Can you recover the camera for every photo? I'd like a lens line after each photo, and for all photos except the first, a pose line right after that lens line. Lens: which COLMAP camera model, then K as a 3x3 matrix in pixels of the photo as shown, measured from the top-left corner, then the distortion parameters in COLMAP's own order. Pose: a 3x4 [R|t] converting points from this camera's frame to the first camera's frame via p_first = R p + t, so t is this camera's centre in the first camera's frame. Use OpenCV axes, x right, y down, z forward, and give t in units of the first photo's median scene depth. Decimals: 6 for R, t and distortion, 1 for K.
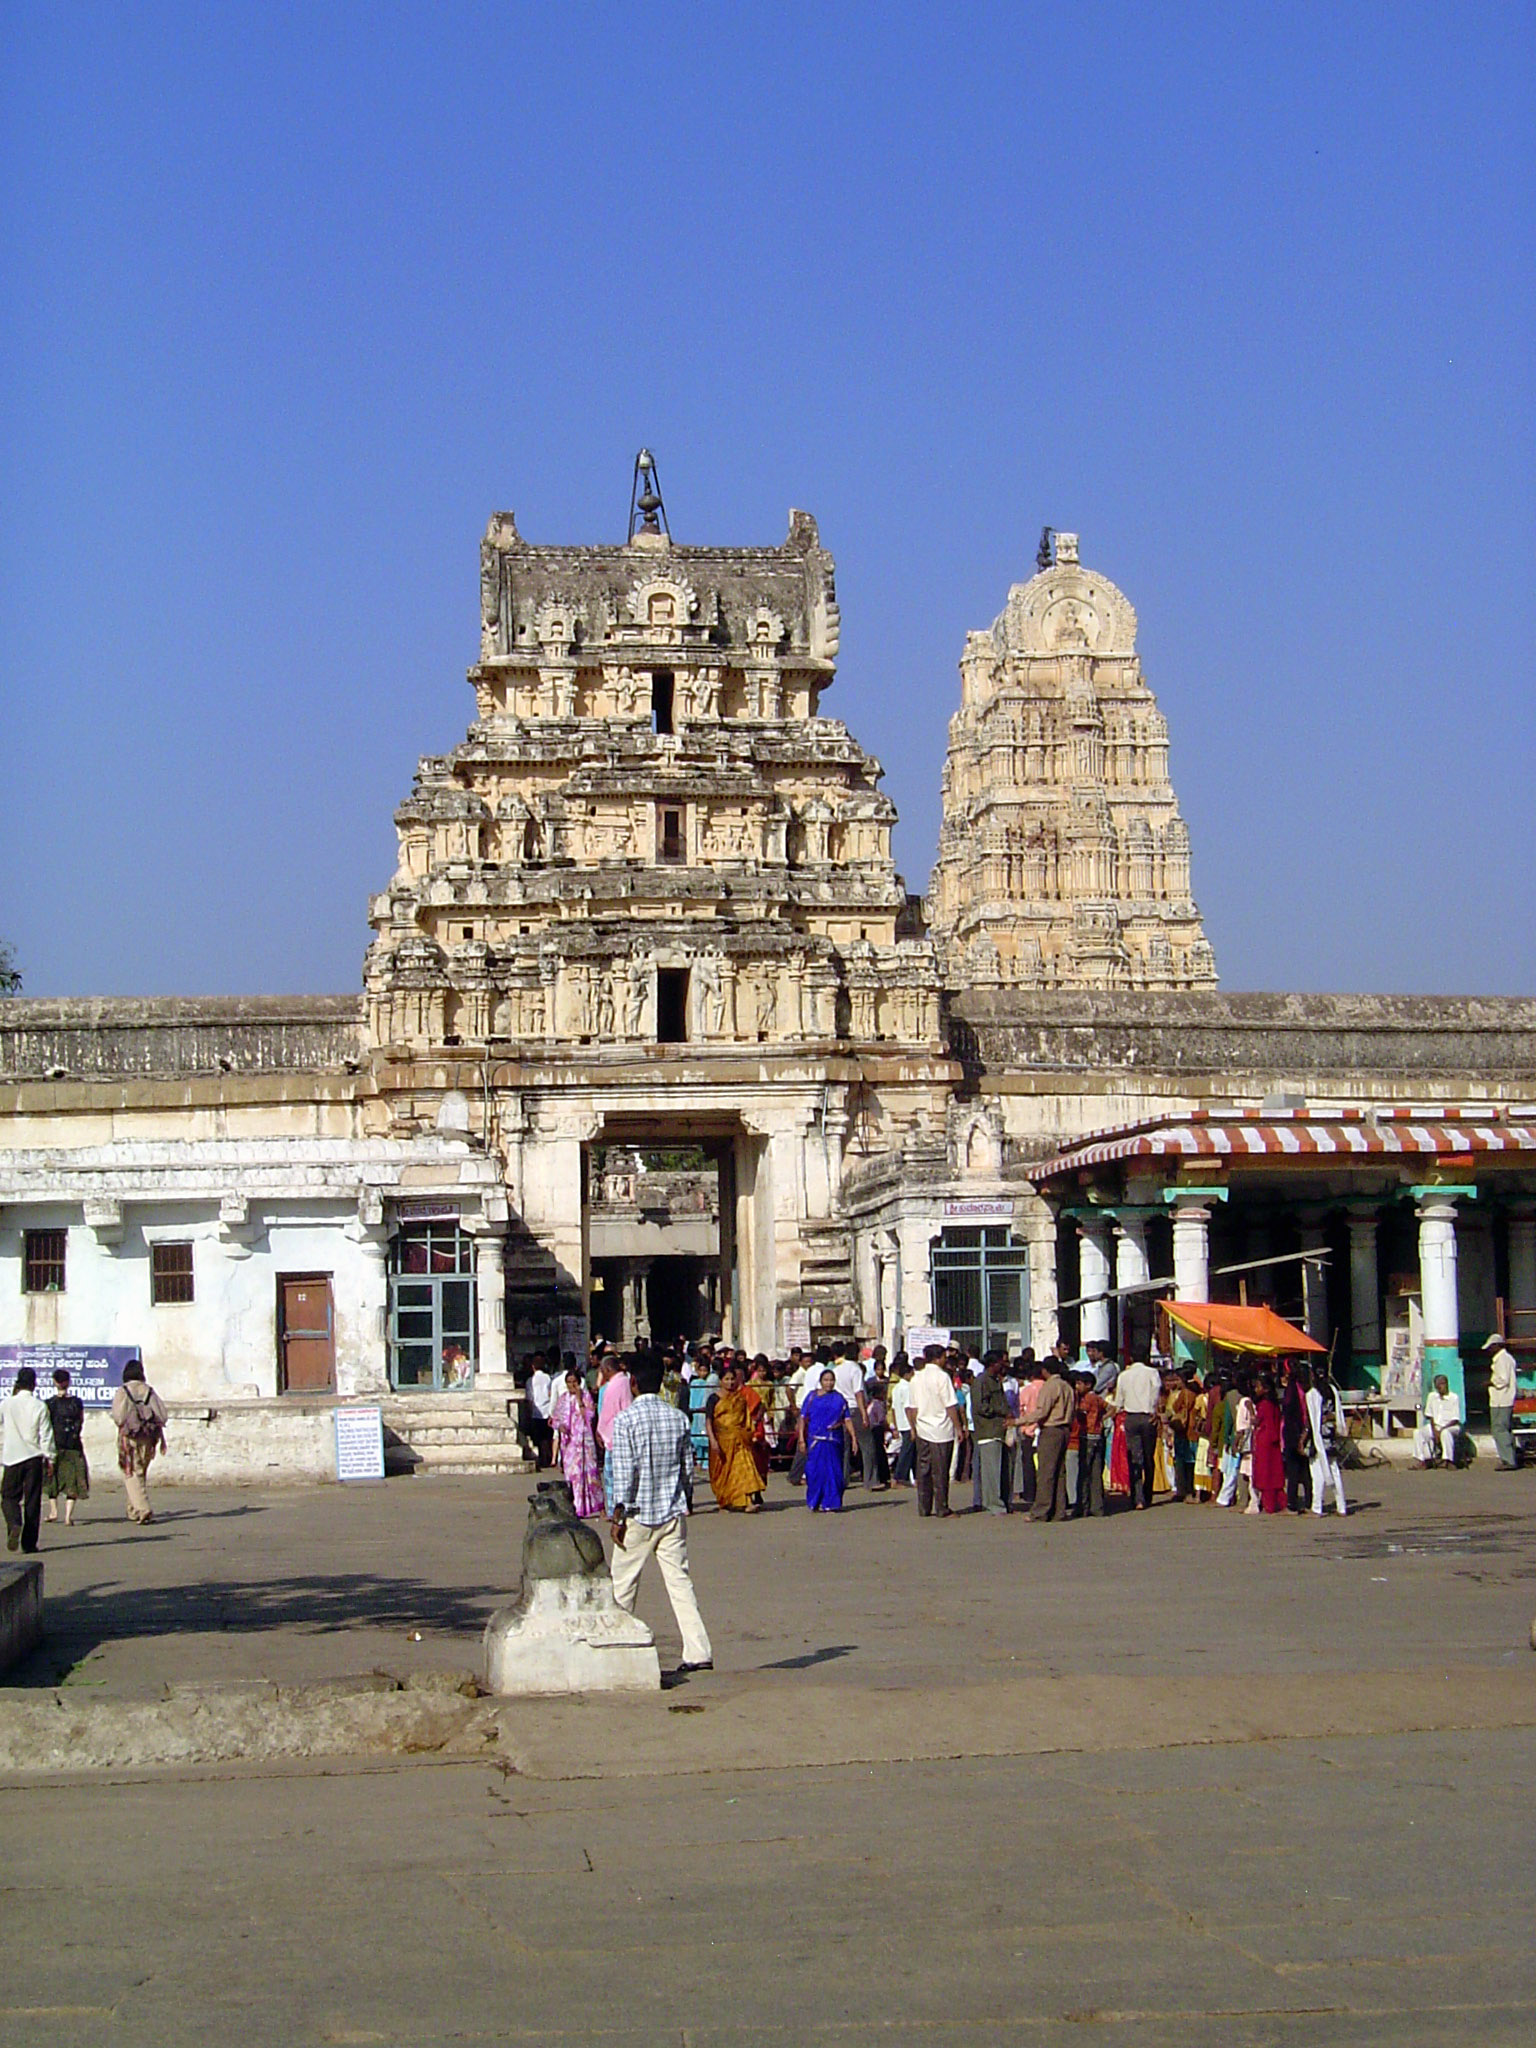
lens RADIAL K [[3442.4, 0, 766.5], [0, 3442.4, 1023.1], [0, 0, 1]] dist [0.018151, 0.000000]
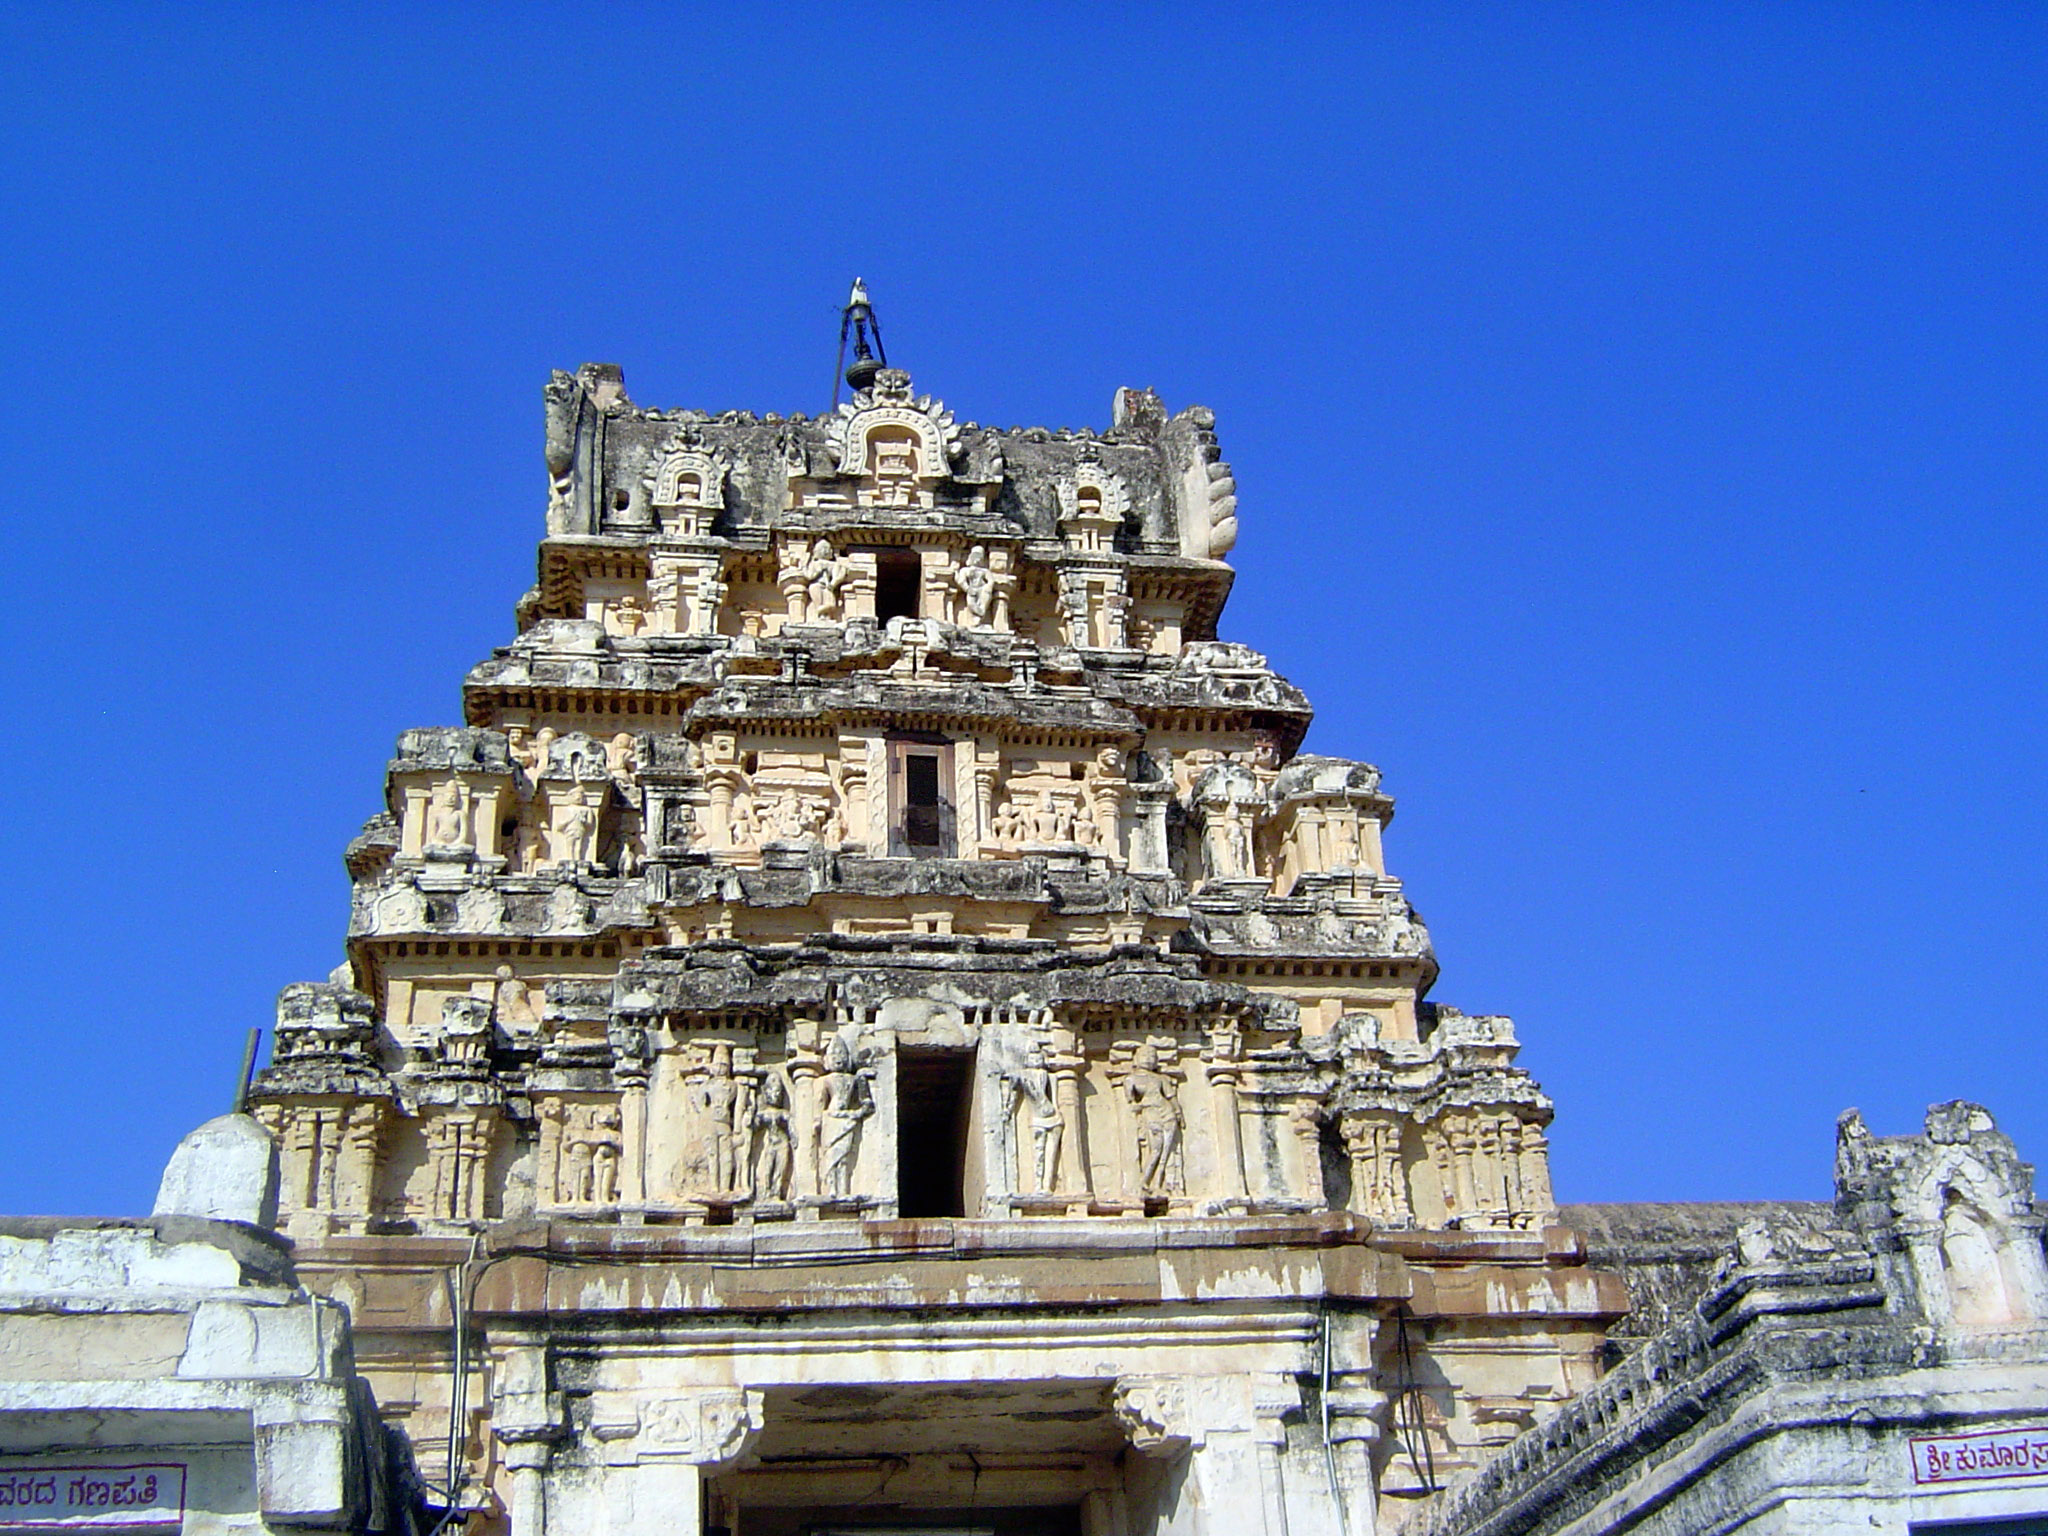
lens RADIAL K [[2342.5, 0, 1031.4], [0, 2342.5, 769.9], [0, 0, 1]] dist [-0.107387, 0.000000]
pose [[0.998854, -0.019965, 0.043498, -0.026804], [0.036087, 0.911158, -0.410474, 0.069213], [-0.031438, 0.411573, 0.910834, 0.720926]]
